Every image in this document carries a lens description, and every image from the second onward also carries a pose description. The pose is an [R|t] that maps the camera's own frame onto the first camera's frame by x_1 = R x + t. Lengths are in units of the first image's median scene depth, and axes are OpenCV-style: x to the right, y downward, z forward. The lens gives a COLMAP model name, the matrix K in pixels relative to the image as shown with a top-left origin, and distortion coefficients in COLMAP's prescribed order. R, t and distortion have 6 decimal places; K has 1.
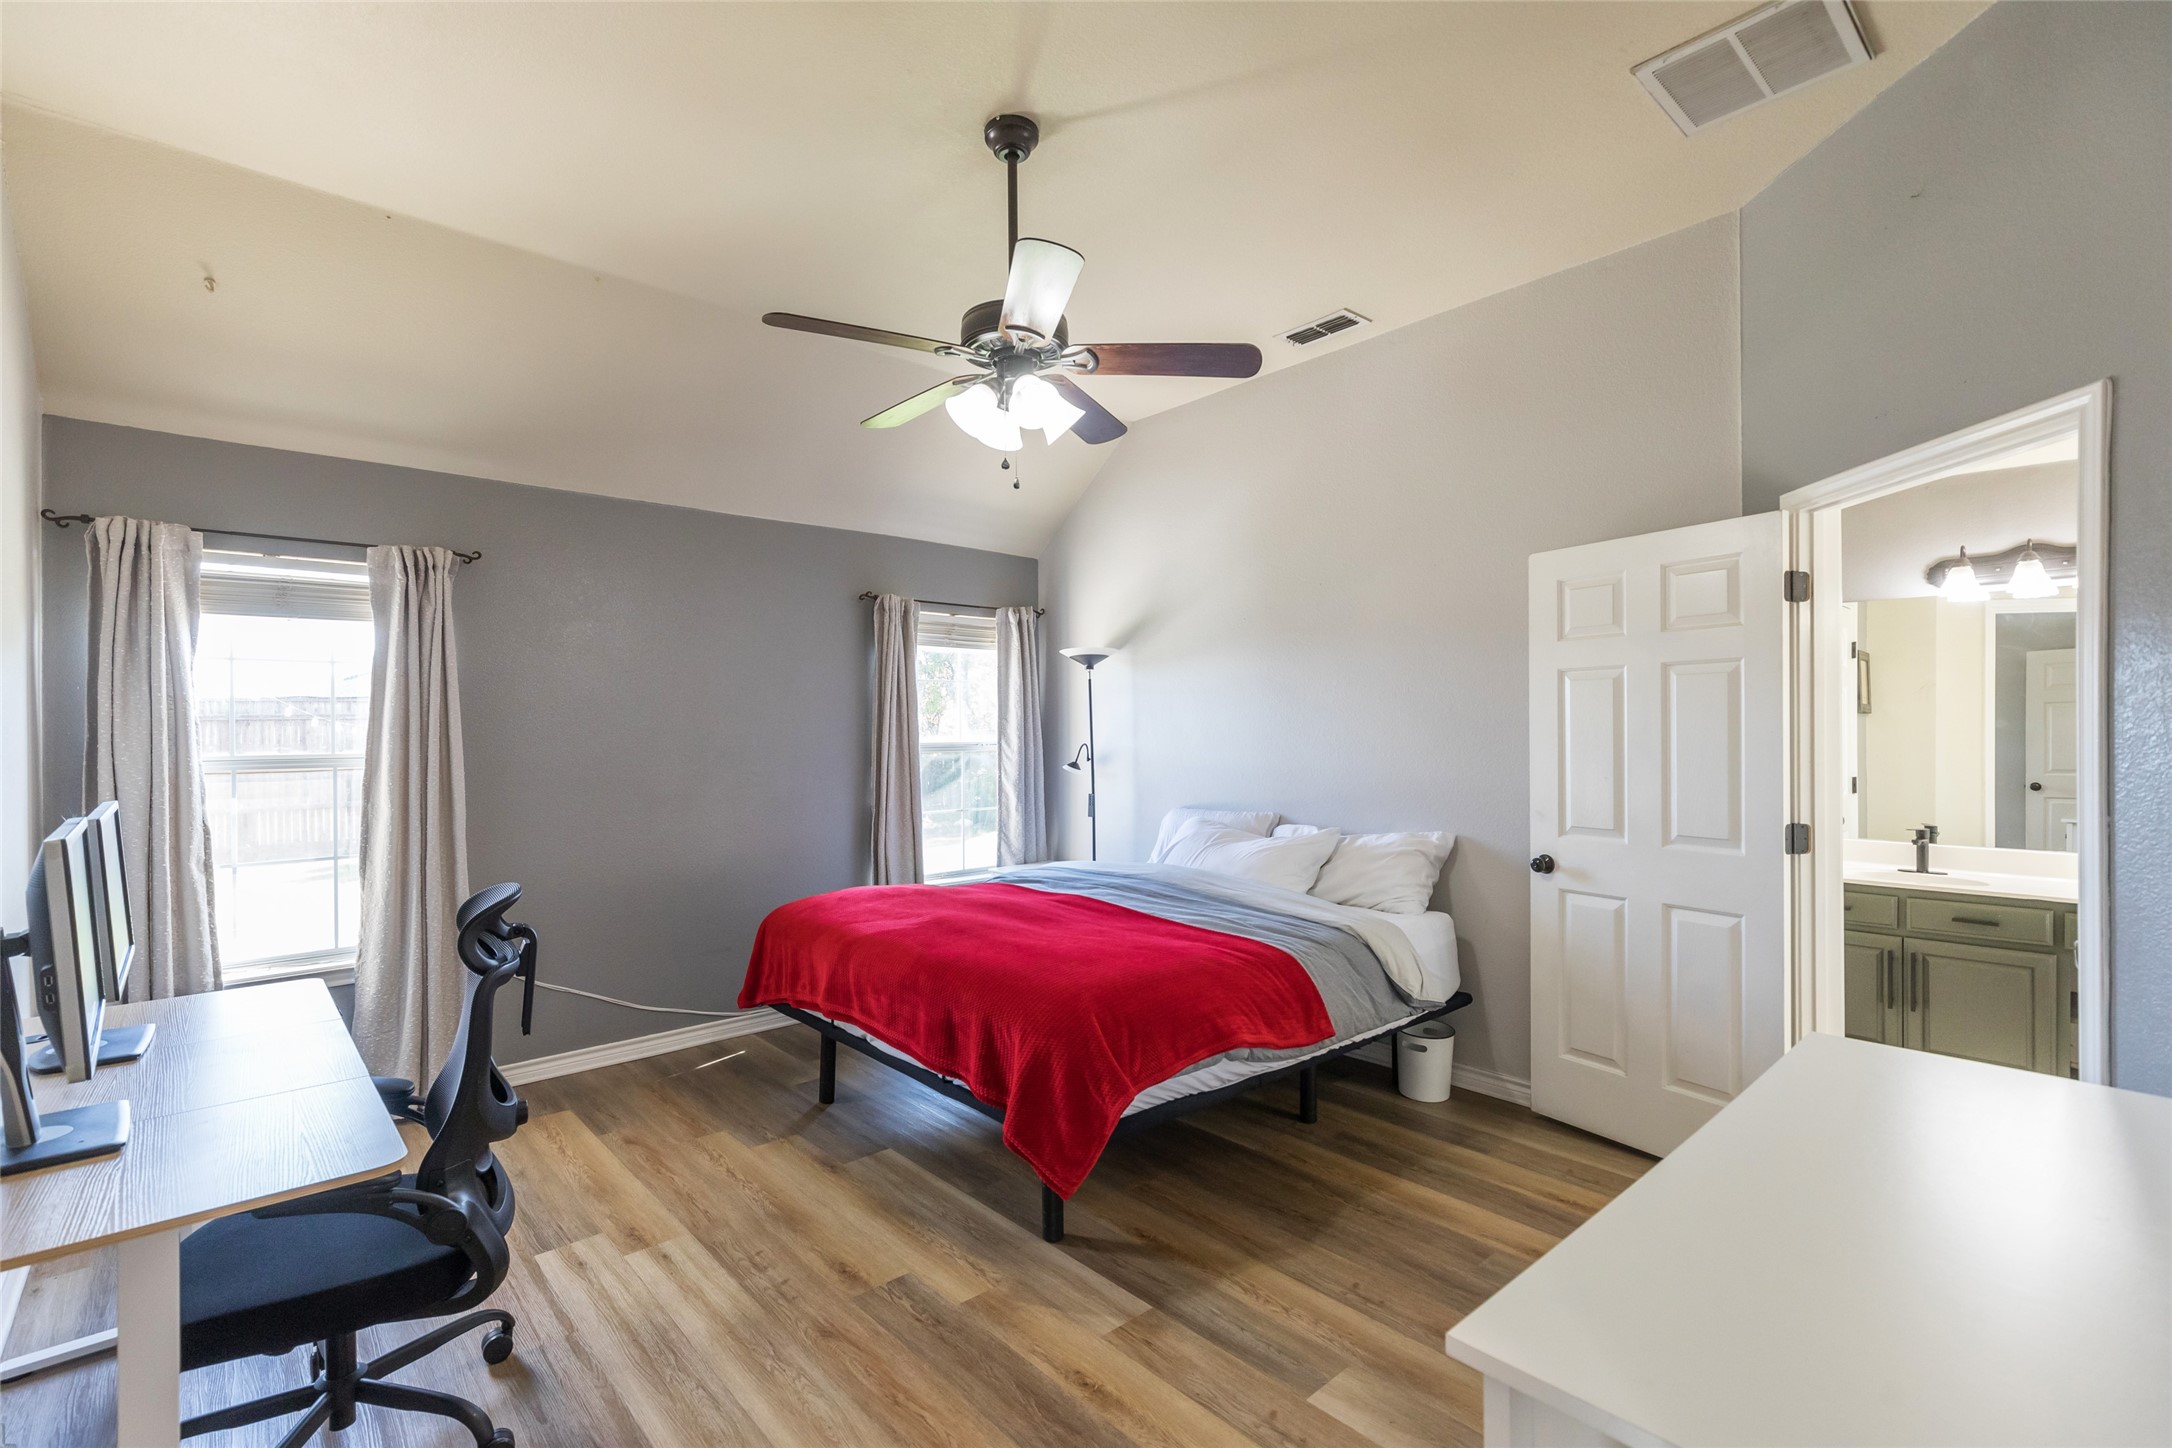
lens RADIAL K [[987.2, 0, 1078.9], [0, 987.2, 729.2], [0, 0, 1]] dist [0.000321, 0.000016]
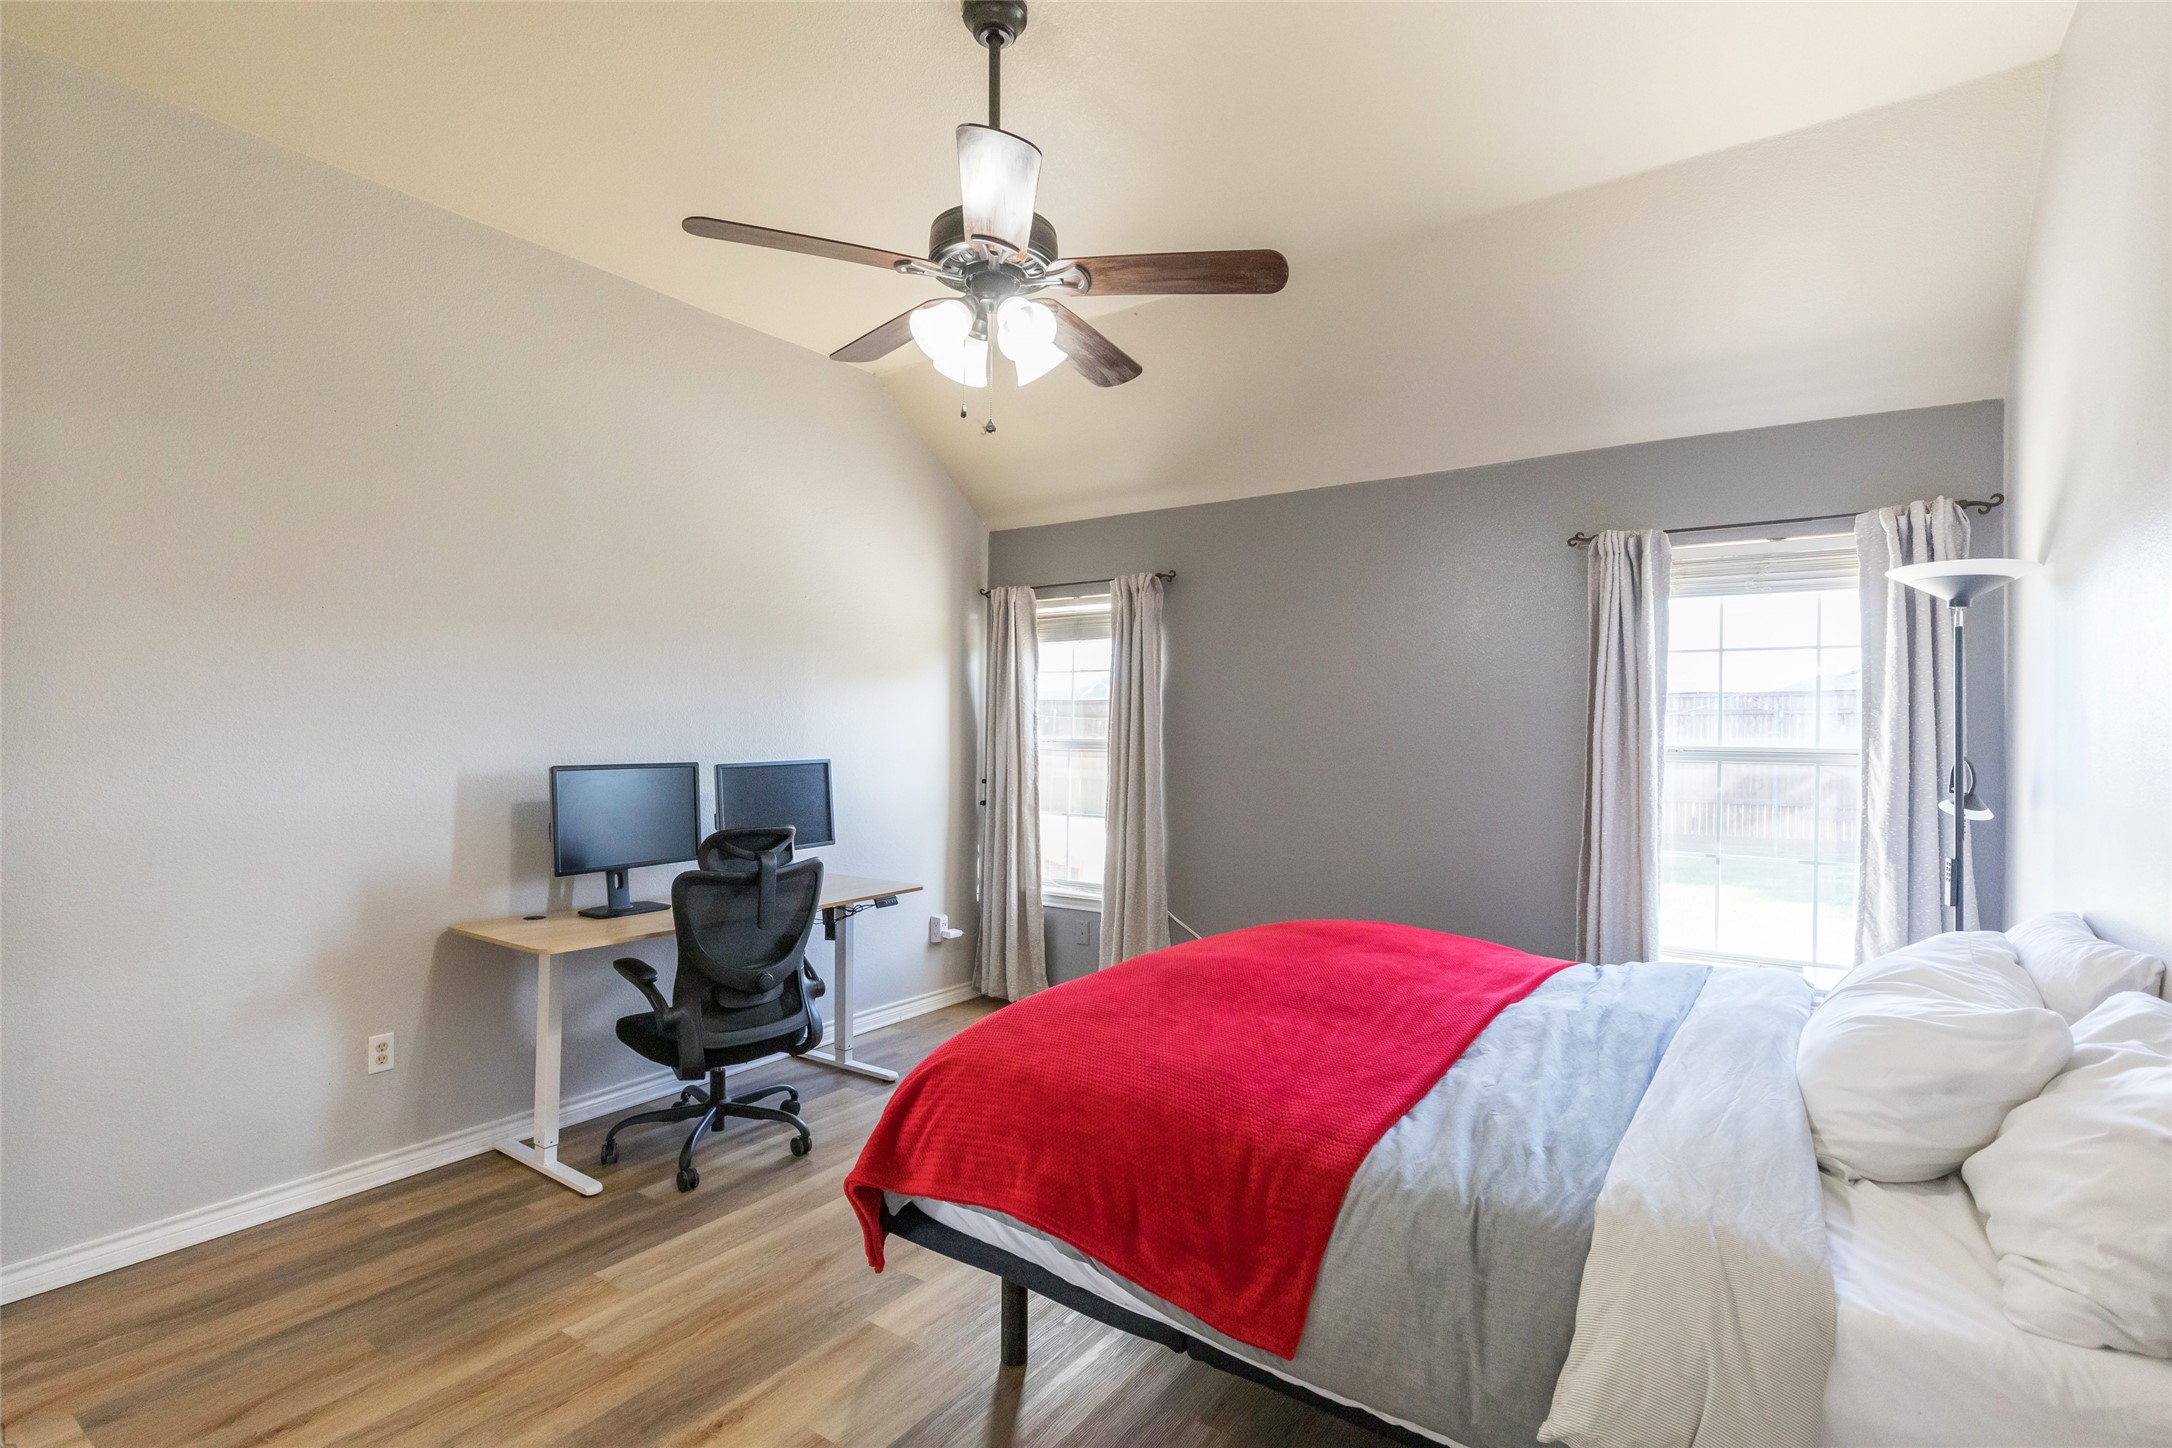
lens RADIAL K [[1044.1, 0, 1077.8], [0, 1044.1, 718.5], [0, 0, 1]] dist [-0.008695, 0.001622]
pose [[0.210400, 0.008214, -0.977581, 0.615169], [-0.001203, 0.999966, 0.008144, -0.014133], [0.977615, -0.000537, 0.210403, 0.660472]]
